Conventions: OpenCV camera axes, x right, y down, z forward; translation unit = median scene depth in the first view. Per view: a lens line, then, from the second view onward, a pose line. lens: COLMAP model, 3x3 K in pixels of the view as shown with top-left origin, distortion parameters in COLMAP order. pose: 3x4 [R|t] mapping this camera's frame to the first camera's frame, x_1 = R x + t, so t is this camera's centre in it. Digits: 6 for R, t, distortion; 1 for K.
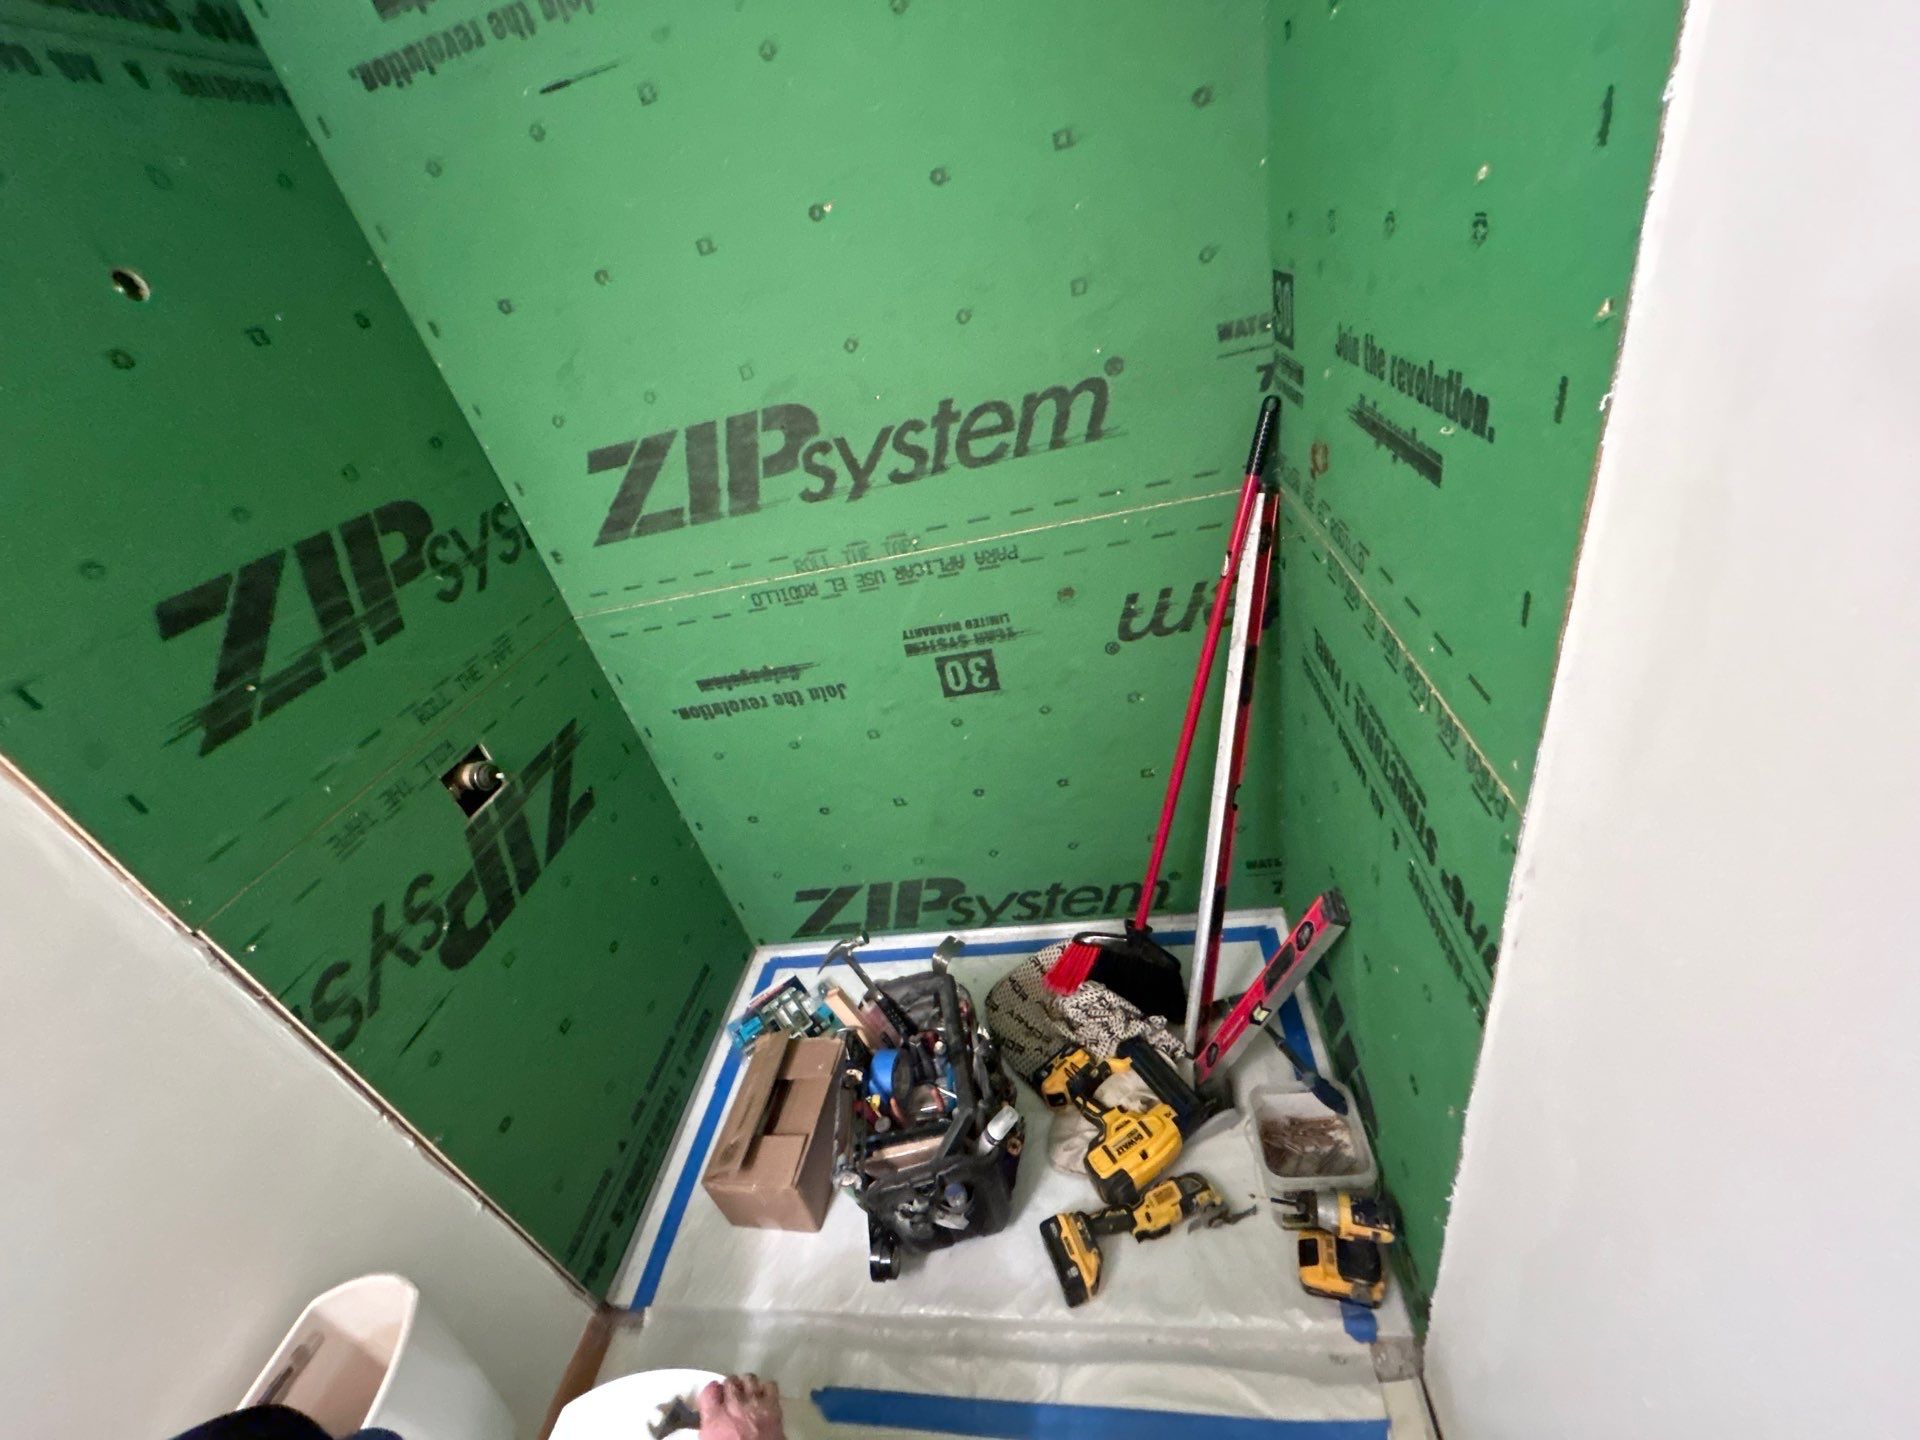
lens RADIAL K [[764.3, 0, 959.8], [0, 764.3, 721.1], [0, 0, 1]] dist [-0.005270, 0.000407]
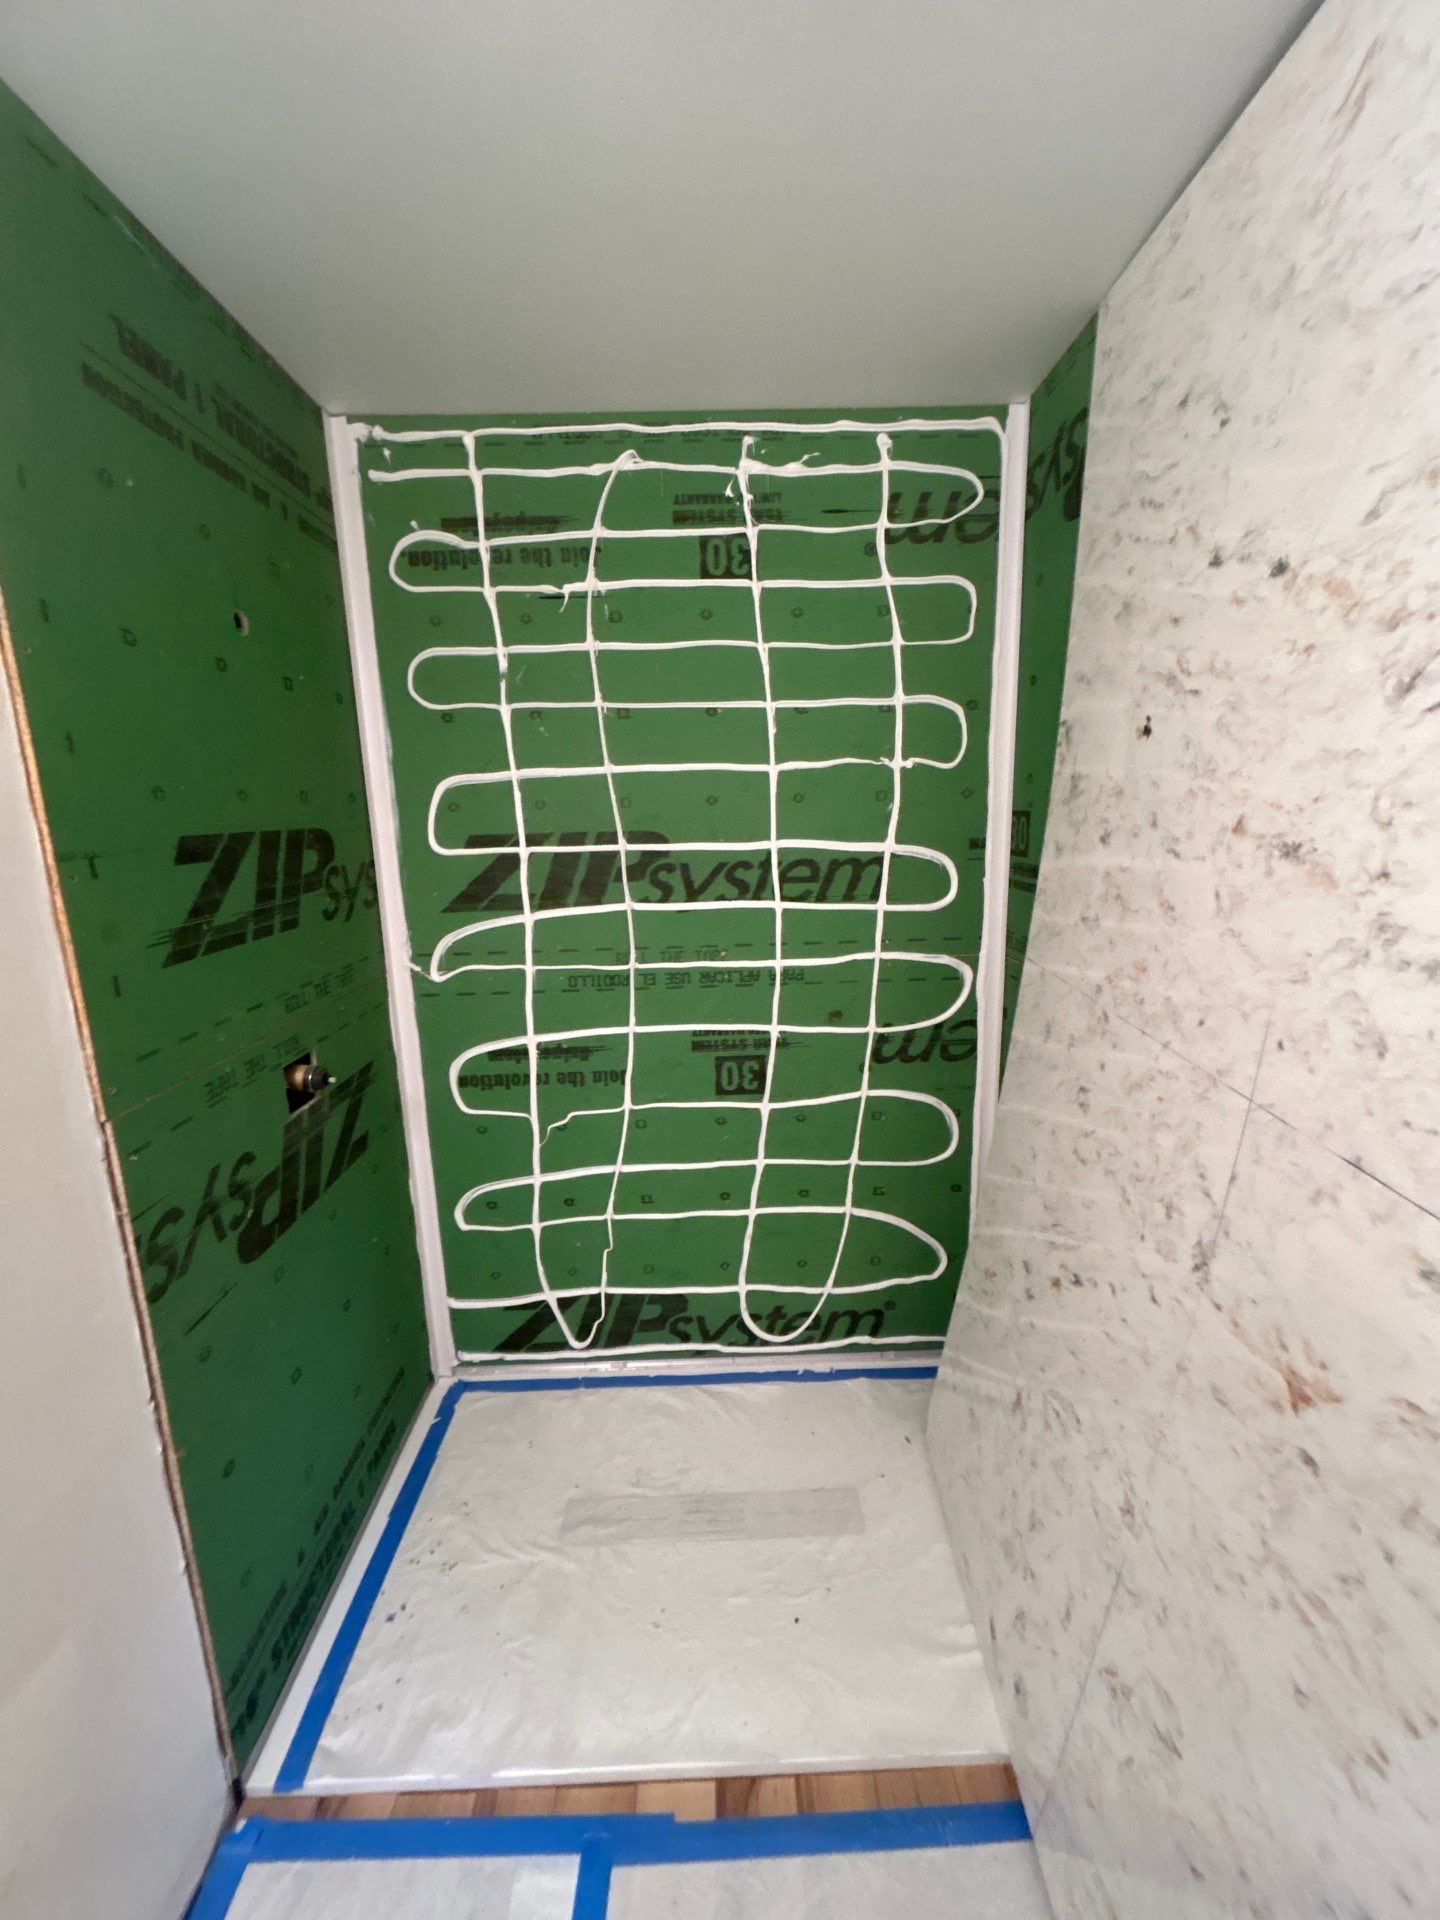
lens RADIAL K [[764.3, 0, 724.1], [0, 764.3, 957.7], [0, 0, 1]] dist [-0.005270, 0.000407]
pose [[0.969751, 0.174906, 0.170267, -0.286092], [-0.098448, 0.918544, -0.382865, 0.258902], [-0.223363, 0.354521, 0.907978, -0.117341]]
